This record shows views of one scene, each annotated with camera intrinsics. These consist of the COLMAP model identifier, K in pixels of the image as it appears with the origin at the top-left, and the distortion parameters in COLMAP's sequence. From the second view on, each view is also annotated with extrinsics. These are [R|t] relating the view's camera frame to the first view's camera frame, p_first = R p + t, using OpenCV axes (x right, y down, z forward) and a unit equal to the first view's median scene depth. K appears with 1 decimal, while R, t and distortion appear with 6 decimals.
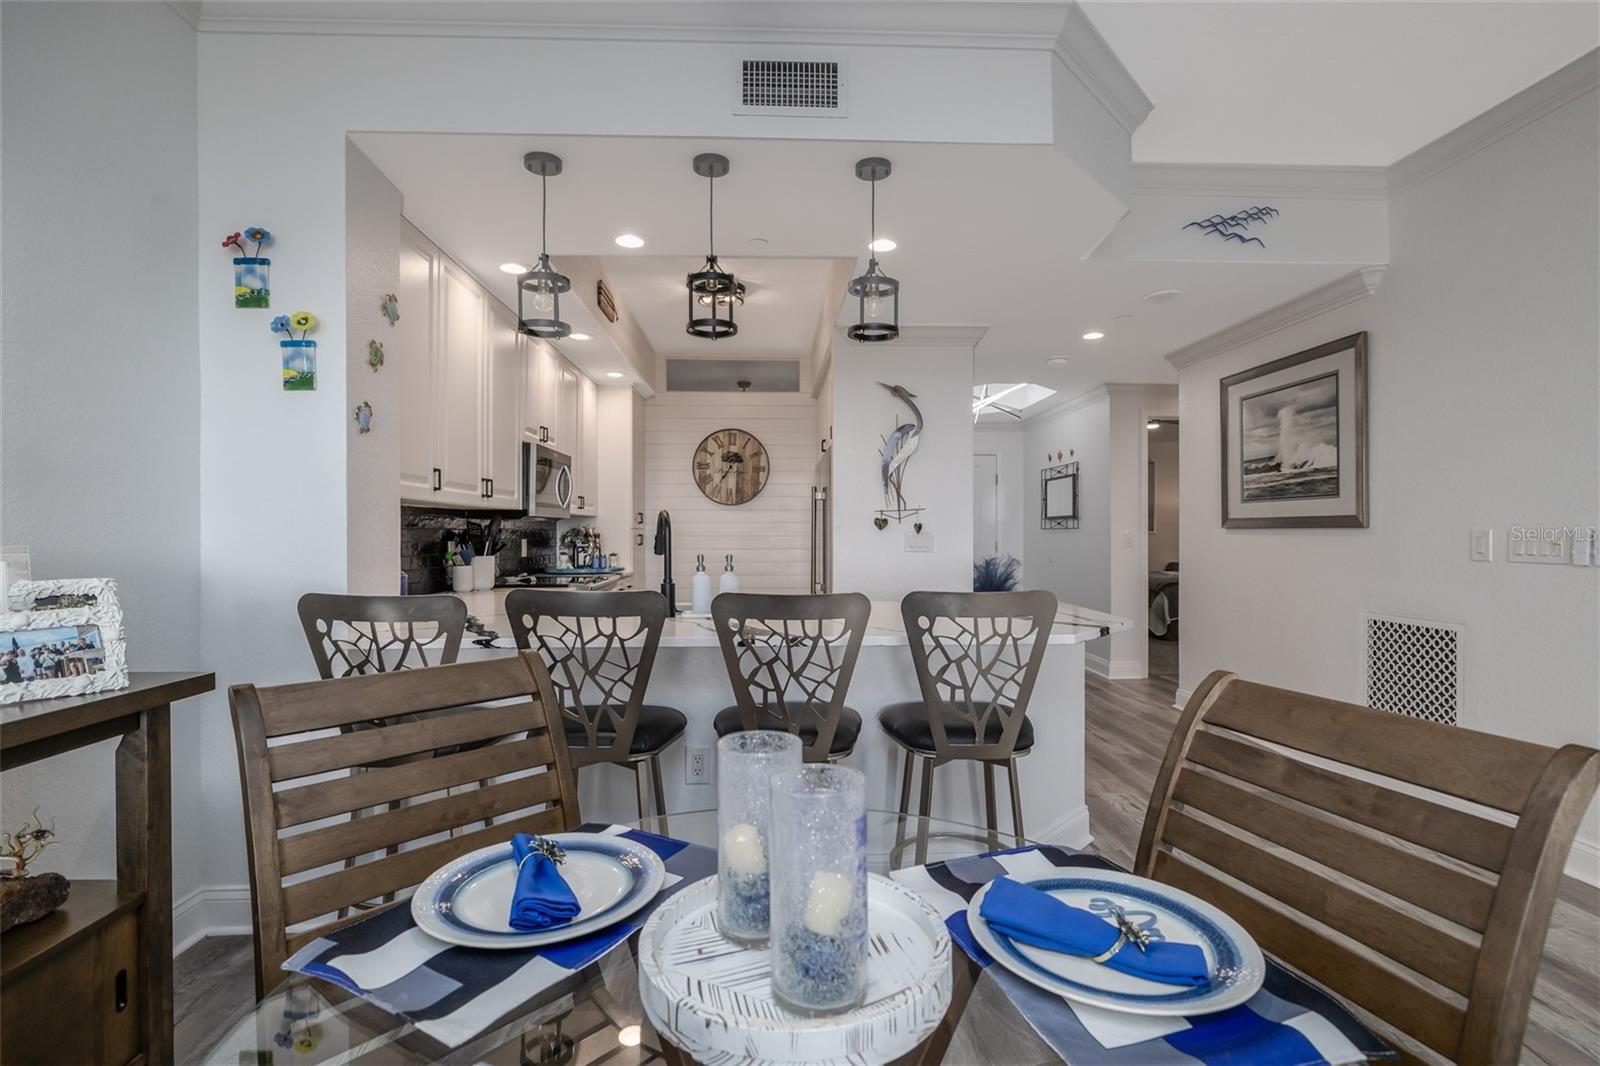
lens RADIAL K [[756.9, 0, 794.3], [0, 756.9, 540.9], [0, 0, 1]] dist [-0.005725, 0.000409]
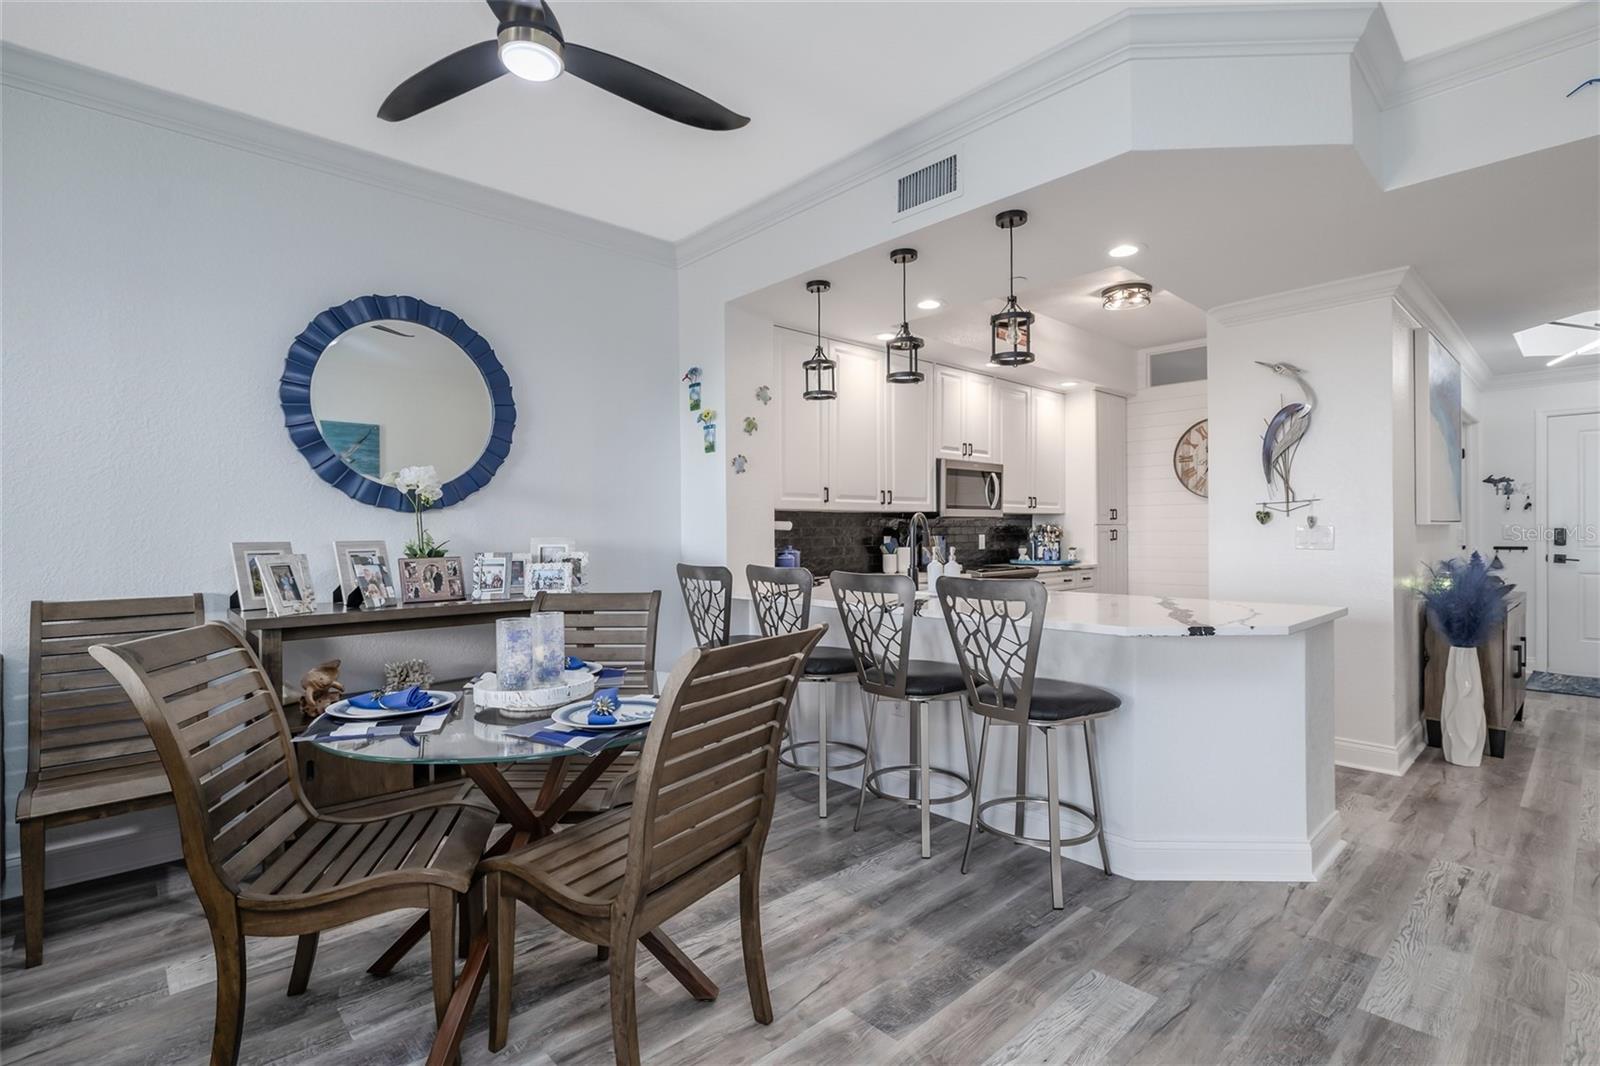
lens RADIAL K [[756.9, 0, 804.6], [0, 756.9, 533.3], [0, 0, 1]] dist [-0.005725, 0.000409]
pose [[0.656379, -0.000575, -0.754431, 0.443822], [-0.001631, 0.999996, -0.002181, -0.001145], [0.754430, 0.002662, 0.656376, -0.008960]]
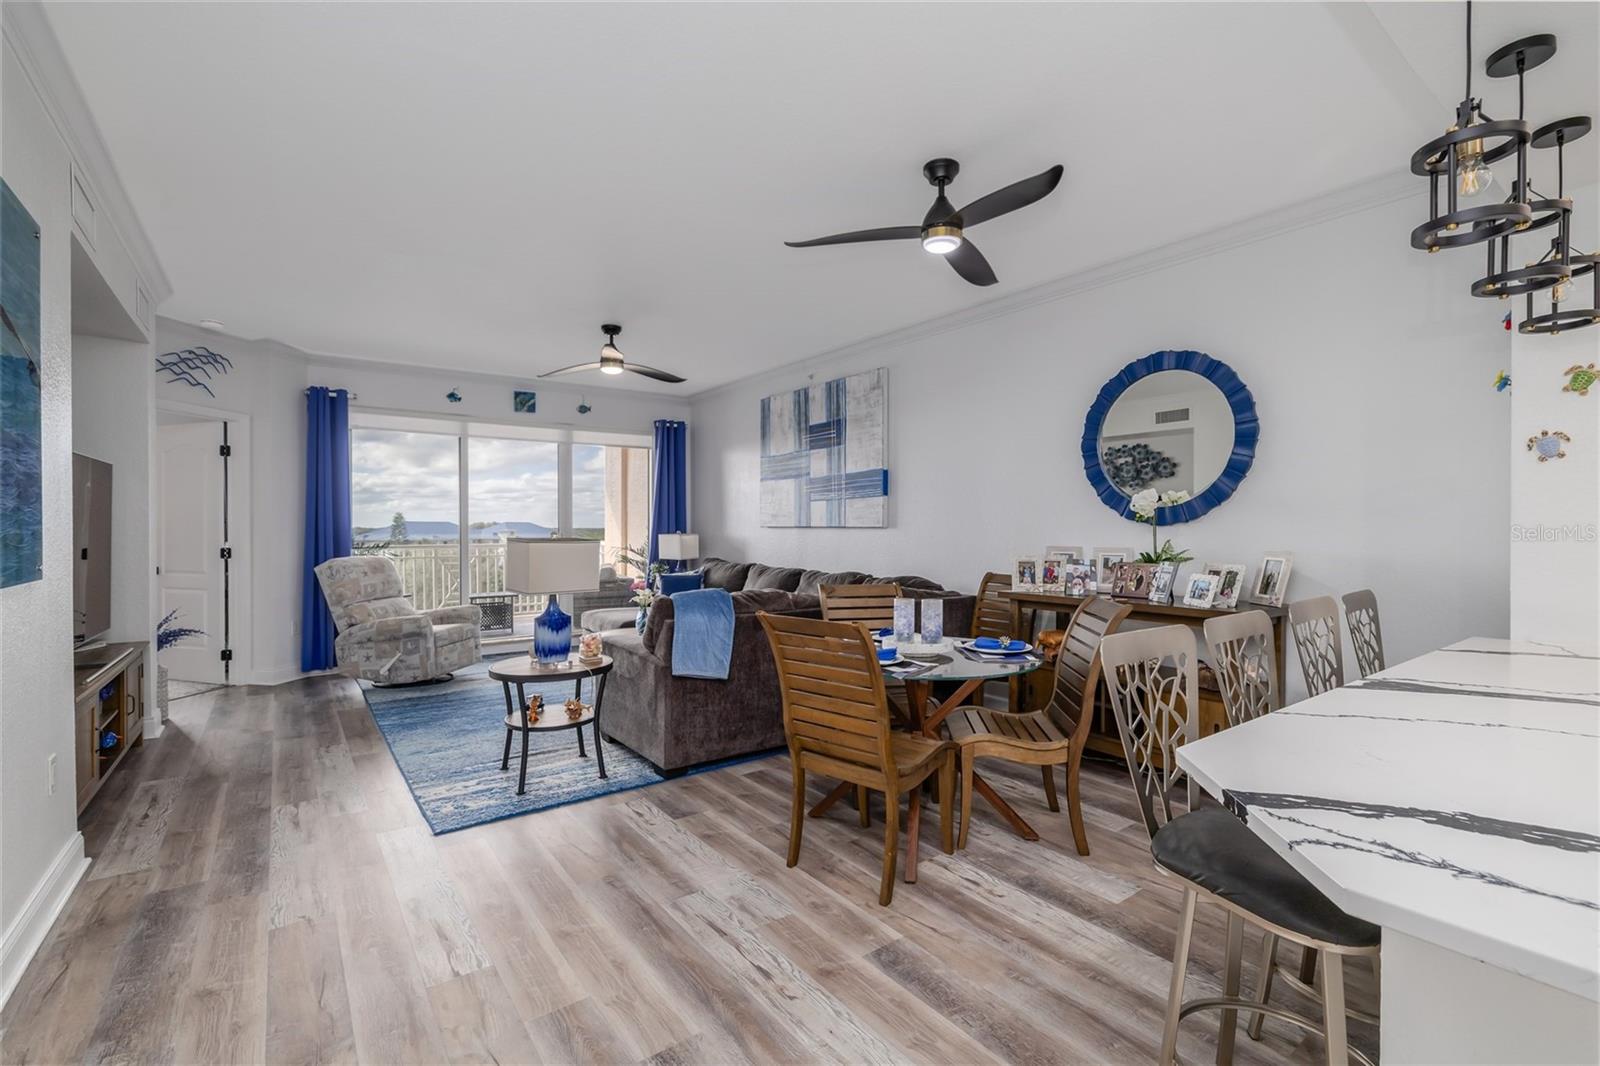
lens RADIAL K [[702.9, 0, 803.8], [0, 702.9, 533.3], [0, 0, 1]] dist [-0.009978, 0.001464]
pose [[-0.821561, 0.007557, -0.570071, 0.474128], [-0.002701, 0.999849, 0.017146, -0.027283], [0.570115, 0.015627, -0.821416, 0.653475]]
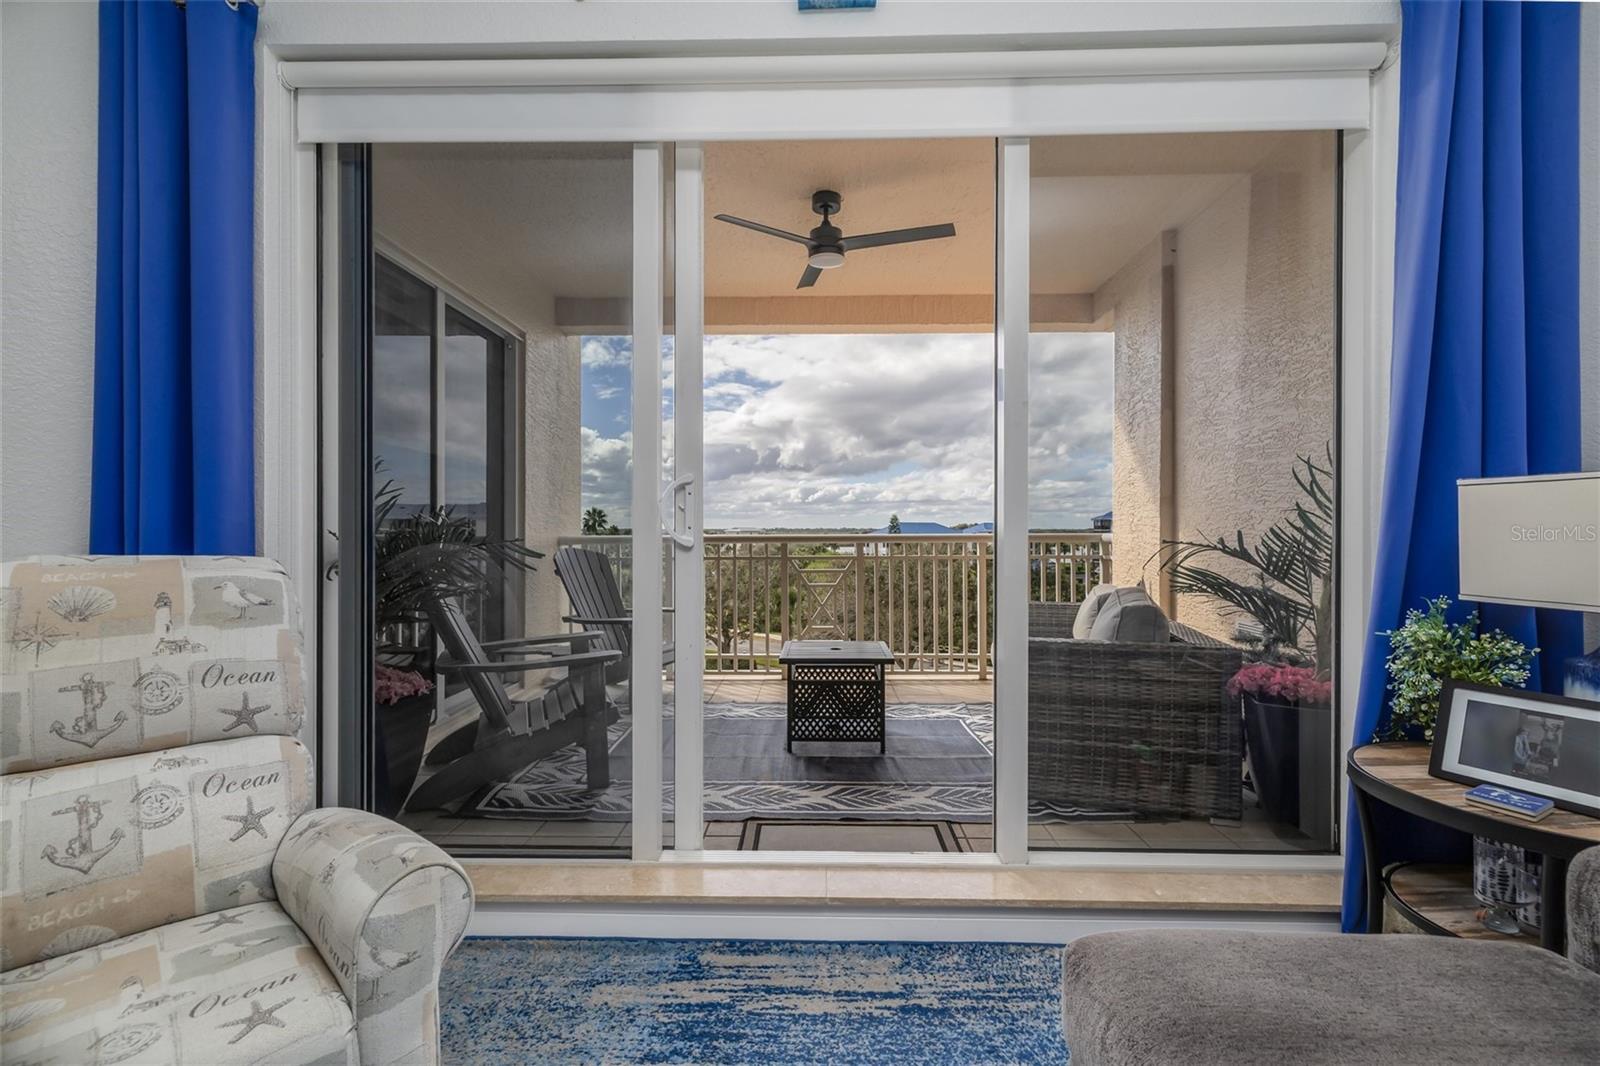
lens RADIAL K [[673.2, 0, 800.7], [0, 673.2, 531.1], [0, 0, 1]] dist [-0.000404, -0.000404]
pose [[-0.997573, 0.006517, 0.069318, 0.070065], [0.007272, 0.999917, 0.010638, 0.028119], [-0.069243, 0.011117, -0.997538, -0.651853]]
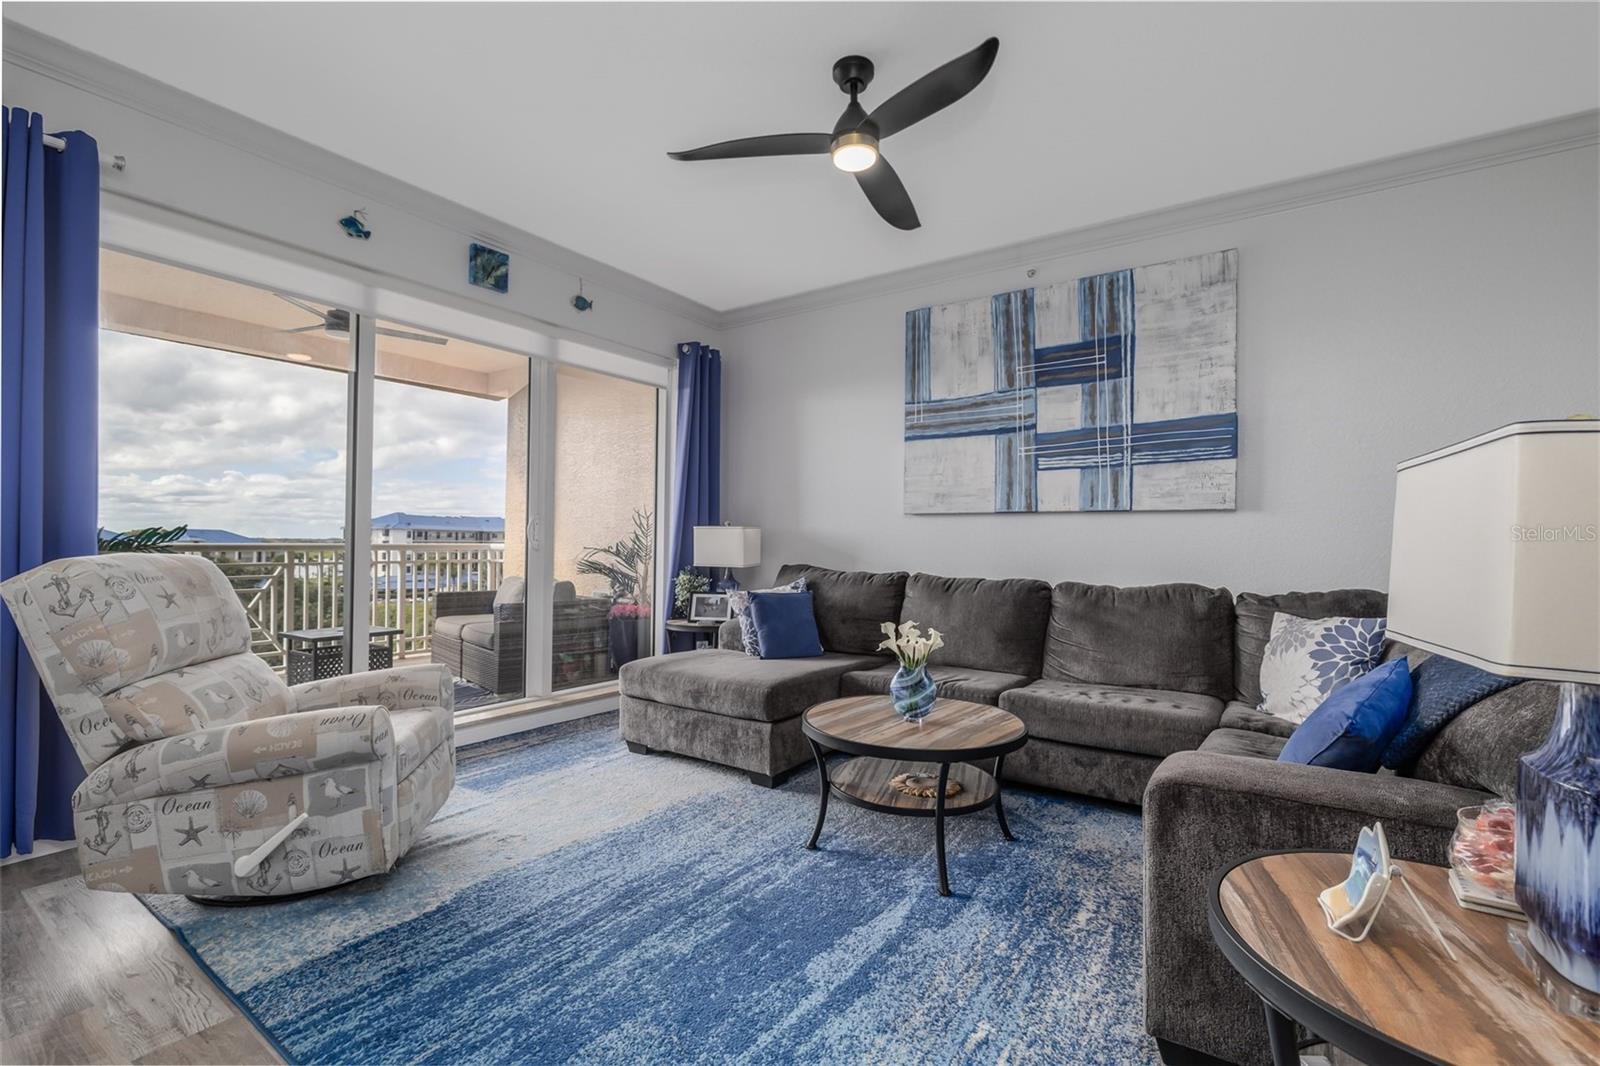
lens RADIAL K [[702.9, 0, 808.6], [0, 702.9, 533.7], [0, 0, 1]] dist [-0.009978, 0.001464]
pose [[-0.593701, -0.014006, -0.804564, 0.530276], [-0.016222, 0.999854, -0.005435, 0.021682], [0.804522, 0.009825, -0.593842, -0.225937]]
